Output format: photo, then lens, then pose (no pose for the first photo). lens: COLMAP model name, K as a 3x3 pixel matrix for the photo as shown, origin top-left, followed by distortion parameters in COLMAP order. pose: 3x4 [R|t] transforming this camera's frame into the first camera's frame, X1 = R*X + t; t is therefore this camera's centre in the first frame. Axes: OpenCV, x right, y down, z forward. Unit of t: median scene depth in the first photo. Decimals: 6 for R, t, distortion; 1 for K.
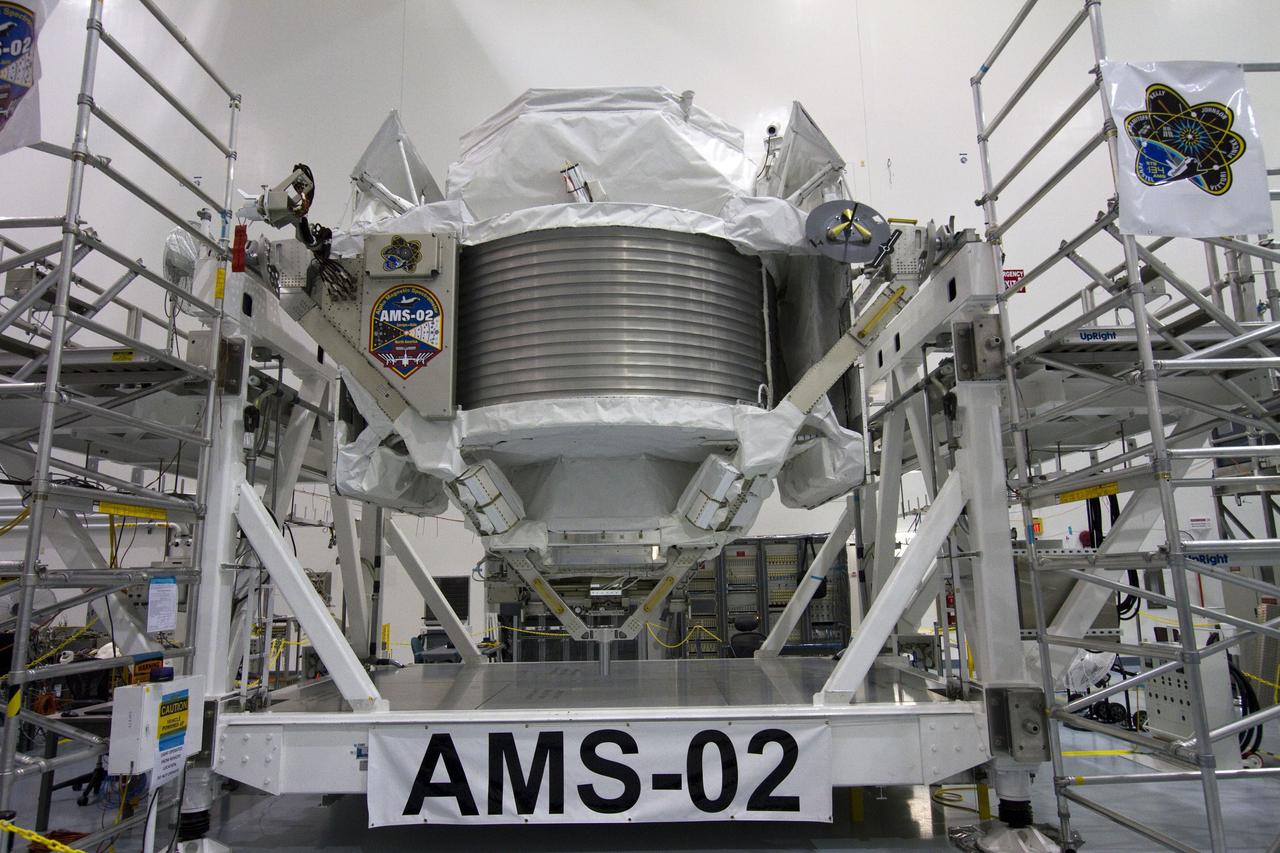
lens RADIAL K [[816.4, 0, 640.0], [0, 816.4, 426.5], [0, 0, 1]] dist [0.002392, 0.002501]
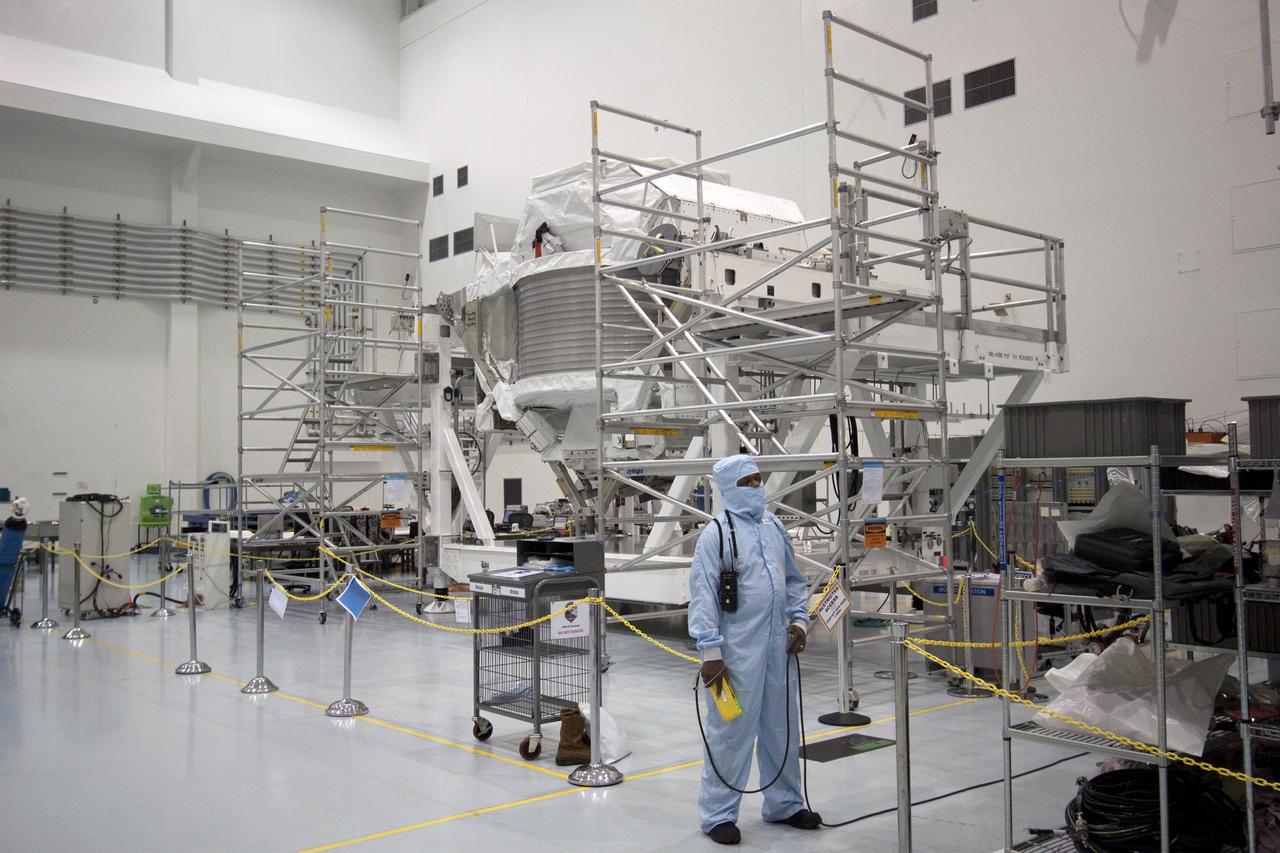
lens RADIAL K [[1164.8, 0, 681.7], [0, 1164.8, 427.2], [0, 0, 1]] dist [0.046054, 0.004675]
pose [[0.700901, -0.025446, -0.712805, 1.796962], [0.131961, 0.986737, 0.094531, -0.115962], [0.700945, -0.160319, 0.694963, -0.502381]]
